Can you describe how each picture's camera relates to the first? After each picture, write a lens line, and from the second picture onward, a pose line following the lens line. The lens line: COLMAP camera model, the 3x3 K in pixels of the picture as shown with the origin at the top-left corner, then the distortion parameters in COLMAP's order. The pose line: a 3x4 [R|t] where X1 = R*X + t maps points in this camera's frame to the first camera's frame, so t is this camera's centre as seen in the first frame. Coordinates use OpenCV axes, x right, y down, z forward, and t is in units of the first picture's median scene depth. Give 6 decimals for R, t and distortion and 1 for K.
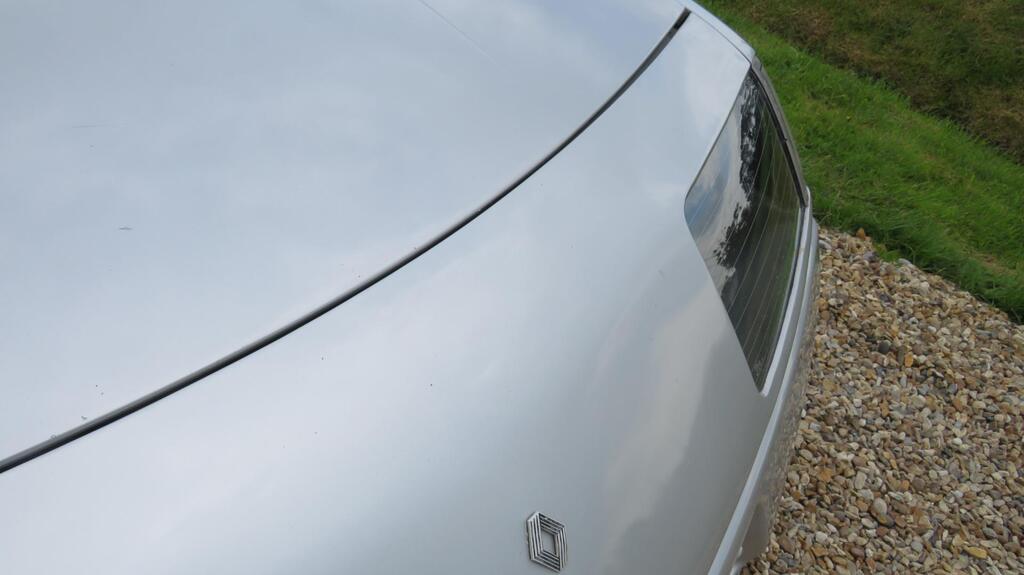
lens RADIAL K [[723.7, 0, 507.6], [0, 723.7, 287.0], [0, 0, 1]] dist [-0.041777, 0.024253]
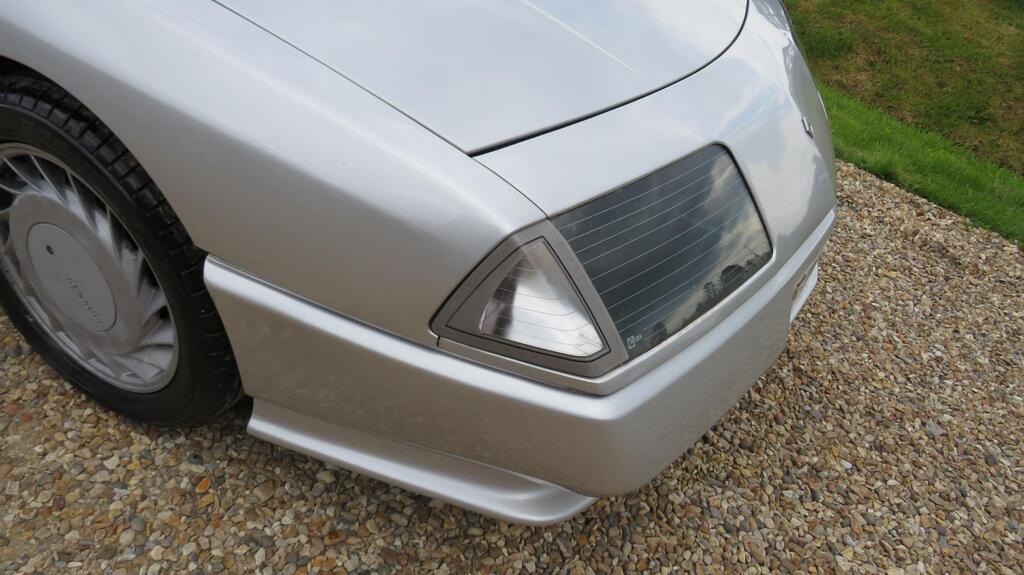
lens RADIAL K [[723.7, 0, 518.1], [0, 723.7, 281.1], [0, 0, 1]] dist [-0.041777, 0.024253]
pose [[0.973072, -0.085232, 0.214165, -0.462840], [0.091482, 0.995617, -0.019423, 0.240877], [-0.211571, 0.038493, 0.976604, -0.406786]]
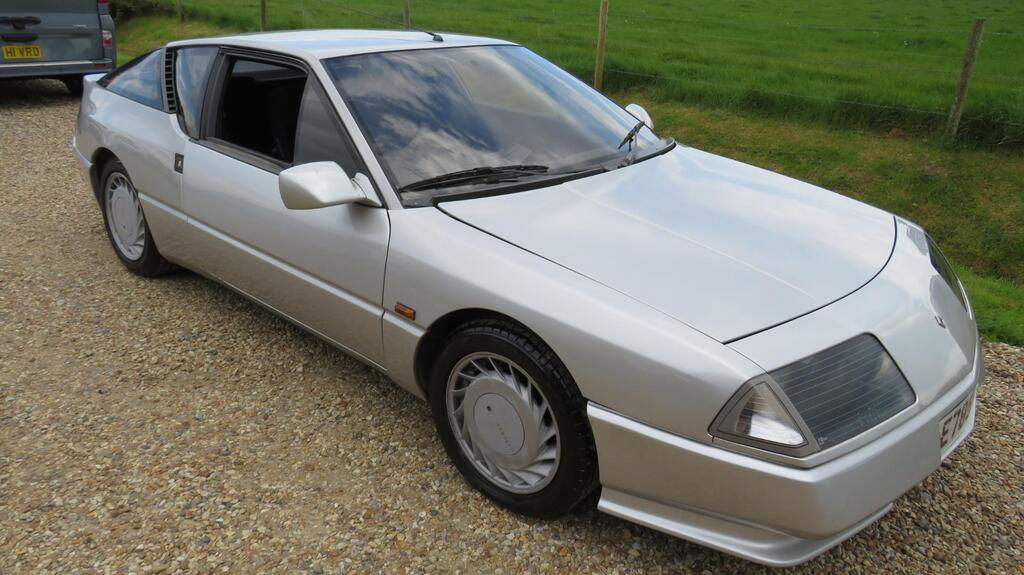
lens RADIAL K [[723.7, 0, 505.0], [0, 723.7, 288.5], [0, 0, 1]] dist [-0.041777, 0.024253]
pose [[0.993924, -0.095179, -0.055281, -0.613538], [0.071261, 0.939218, -0.335844, 0.378472], [0.083886, 0.329864, 0.940294, -0.888797]]
